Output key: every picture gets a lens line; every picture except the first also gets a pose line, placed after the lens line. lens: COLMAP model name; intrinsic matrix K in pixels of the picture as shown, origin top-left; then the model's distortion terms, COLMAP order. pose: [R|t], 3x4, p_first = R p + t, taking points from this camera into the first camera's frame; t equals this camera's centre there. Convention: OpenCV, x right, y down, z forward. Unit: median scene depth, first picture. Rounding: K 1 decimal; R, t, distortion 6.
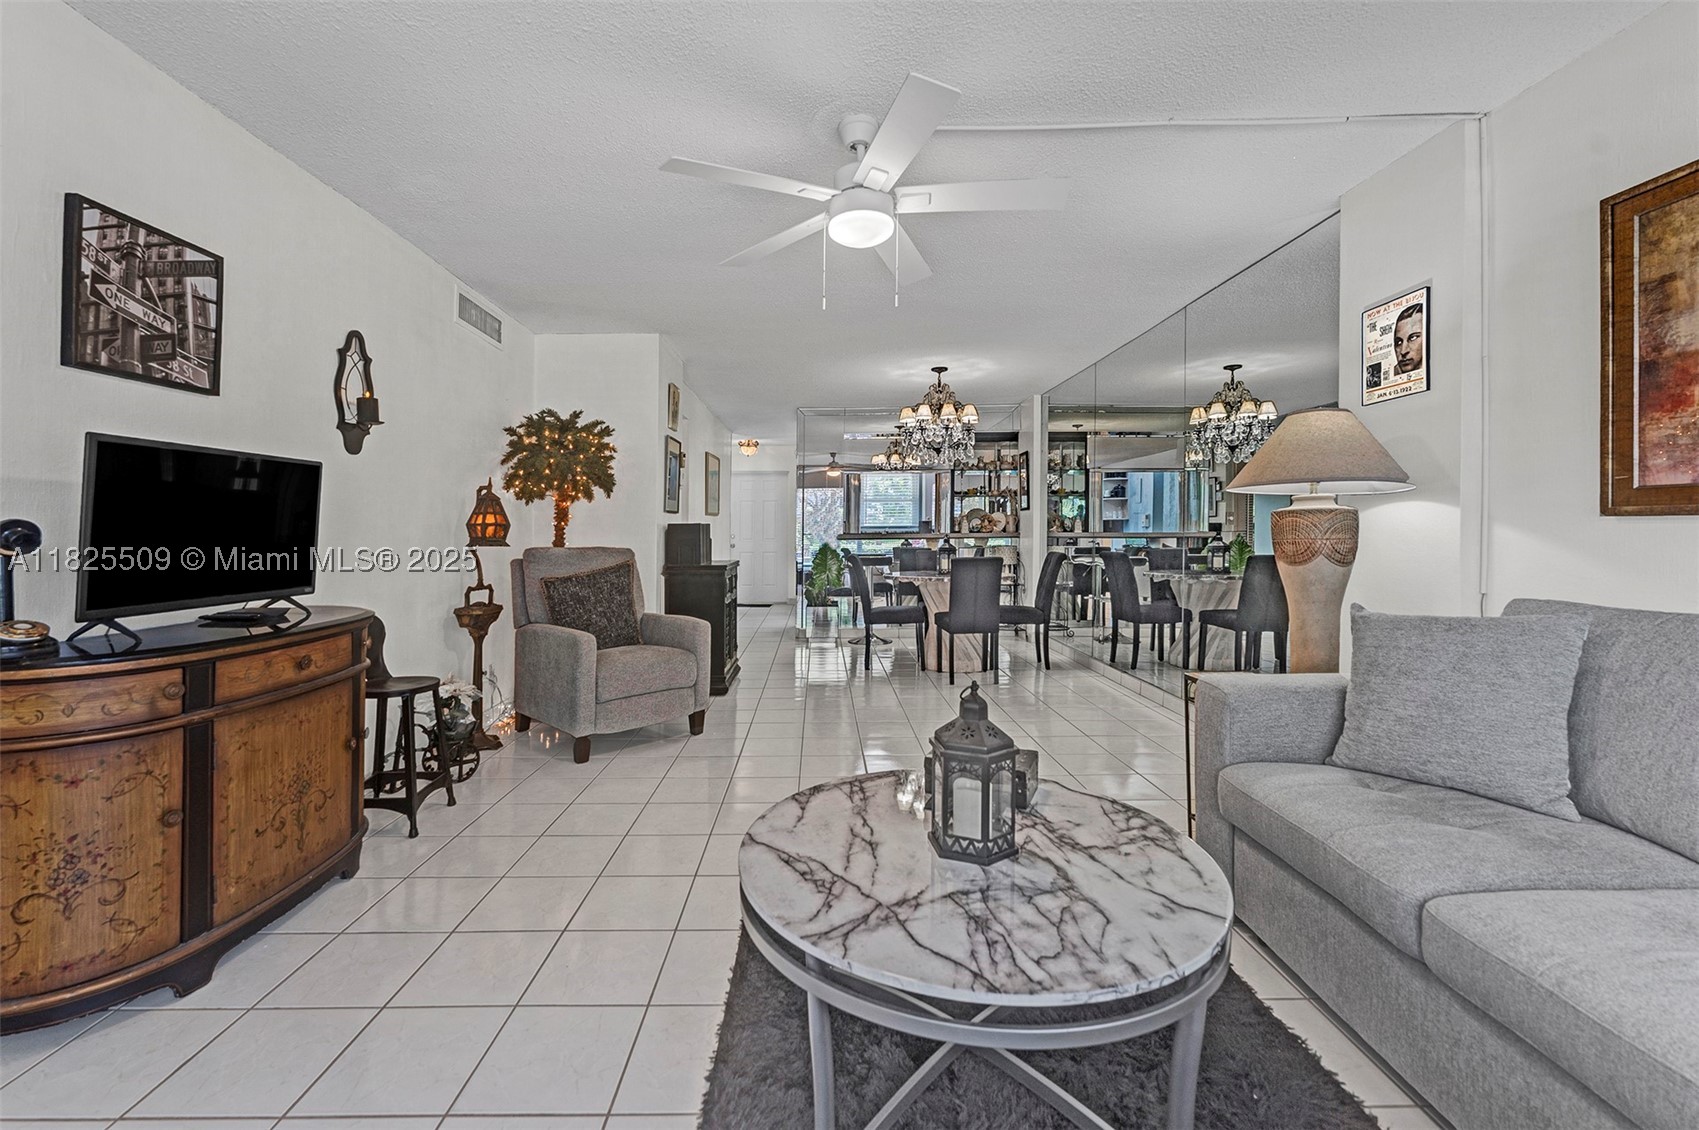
lens RADIAL K [[719.1, 0, 844.8], [0, 719.1, 547.2], [0, 0, 1]] dist [-0.000424, -0.000053]
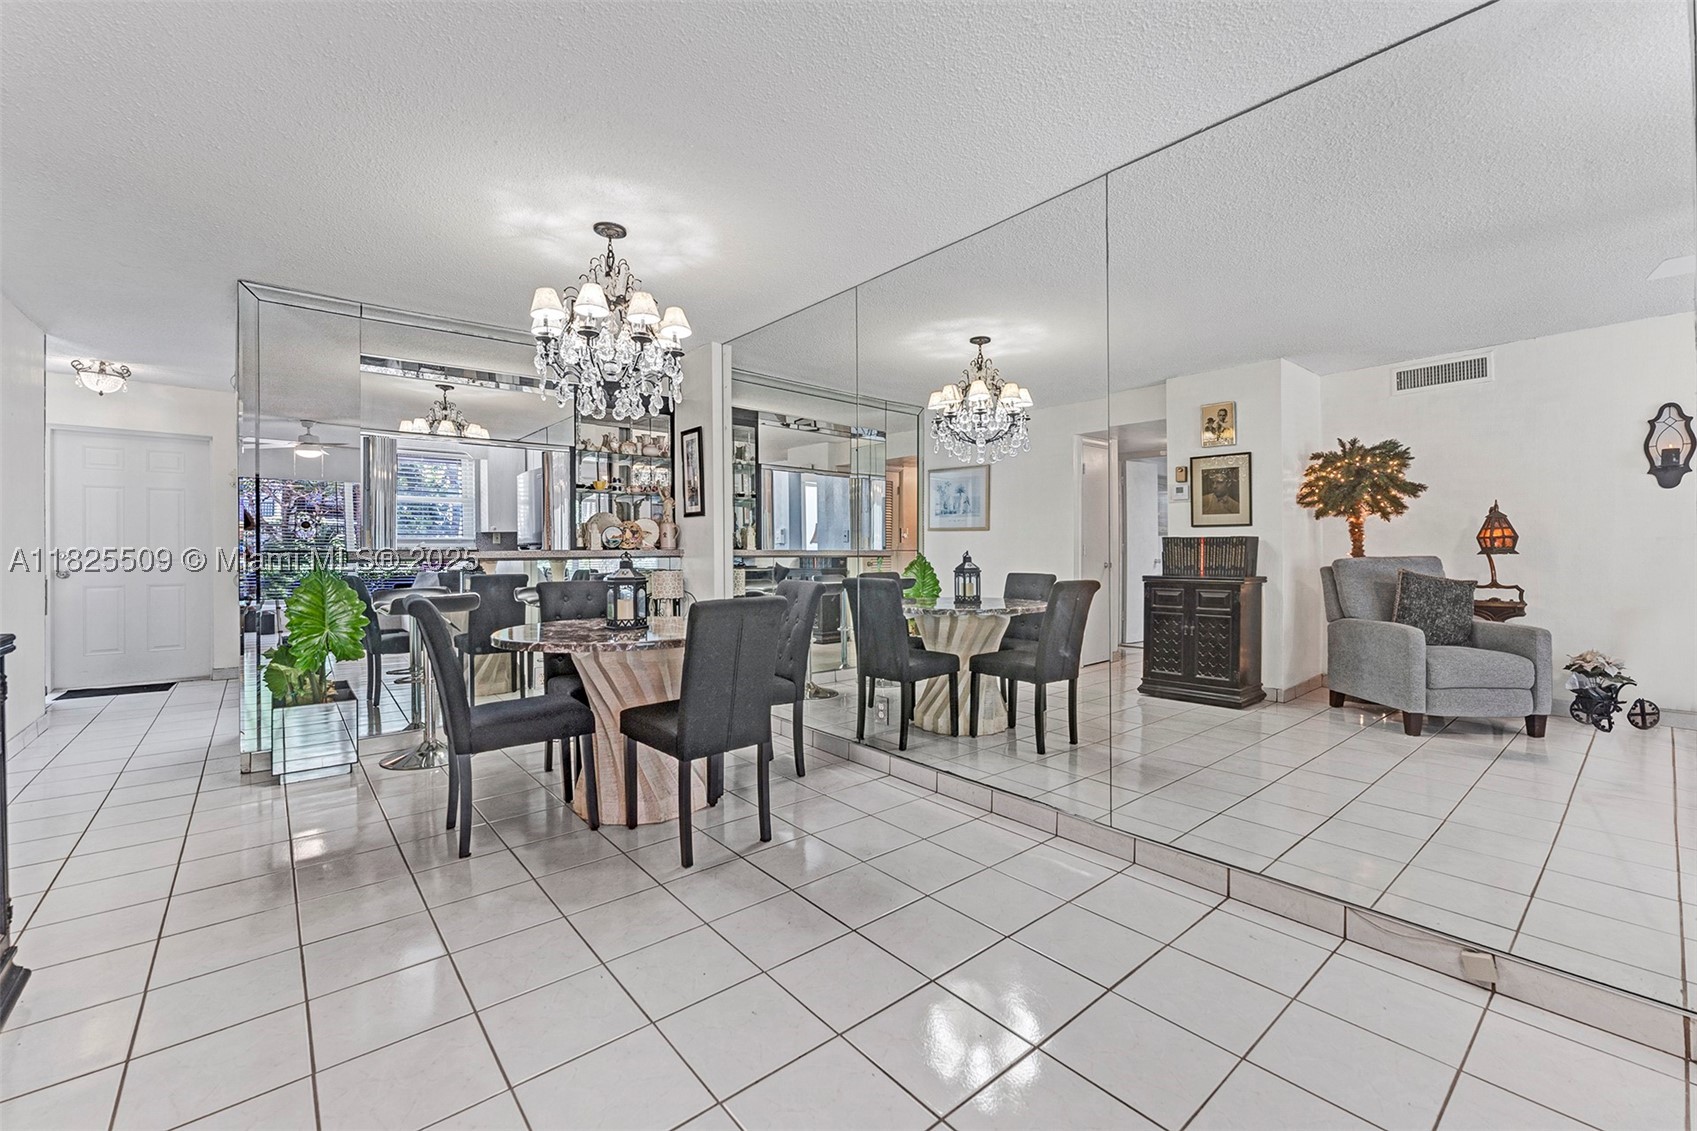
lens RADIAL K [[692.5, 0, 851.5], [0, 692.5, 569.2], [0, 0, 1]] dist [-0.002059, -0.000133]
pose [[0.783727, -0.014171, 0.620944, -0.035557], [0.008358, 0.999890, 0.012269, -0.008911], [-0.621050, -0.004426, 0.783759, 0.420028]]
